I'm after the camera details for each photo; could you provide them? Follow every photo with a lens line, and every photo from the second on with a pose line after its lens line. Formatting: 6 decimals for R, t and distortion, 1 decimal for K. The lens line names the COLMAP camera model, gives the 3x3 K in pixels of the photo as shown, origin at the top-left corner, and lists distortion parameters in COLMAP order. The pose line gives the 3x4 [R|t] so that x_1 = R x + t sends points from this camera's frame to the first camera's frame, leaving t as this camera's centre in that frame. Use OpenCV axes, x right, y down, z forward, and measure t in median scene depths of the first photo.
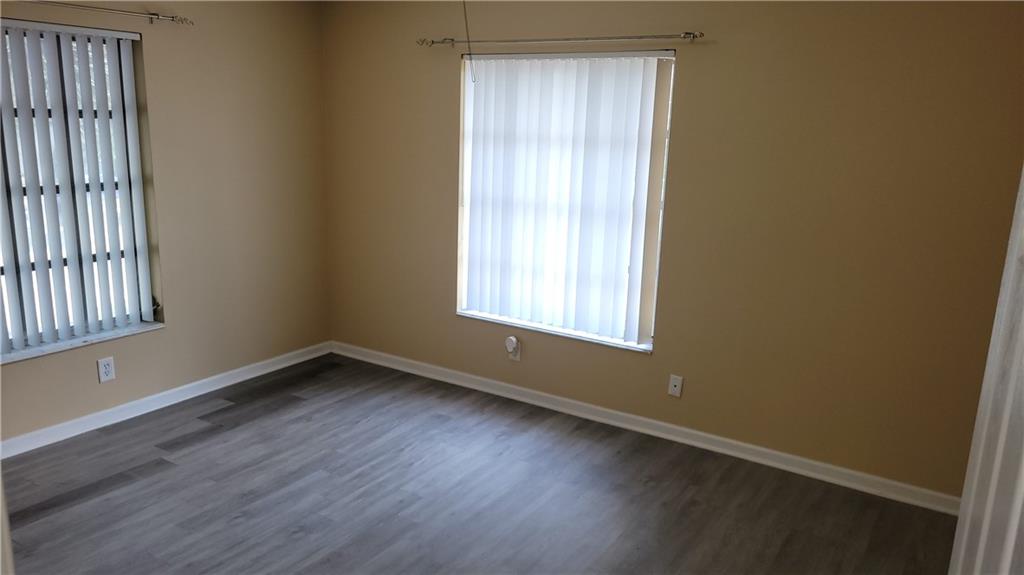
lens RADIAL K [[774.4, 0, 508.1], [0, 774.4, 293.2], [0, 0, 1]] dist [0.052756, -0.022118]
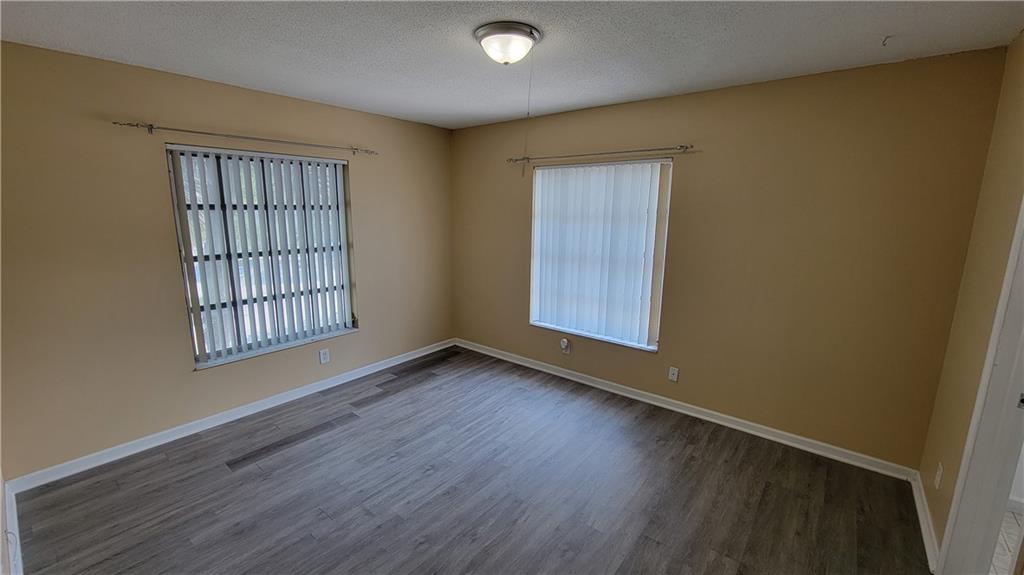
lens RADIAL K [[422.7, 0, 511.4], [0, 422.7, 279.3], [0, 0, 1]] dist [-0.002216, -0.001238]
pose [[0.994789, -0.002314, -0.101930, -0.018171], [-0.003650, 0.998293, -0.058286, -0.018347], [0.101891, 0.058354, 0.993083, 0.135394]]
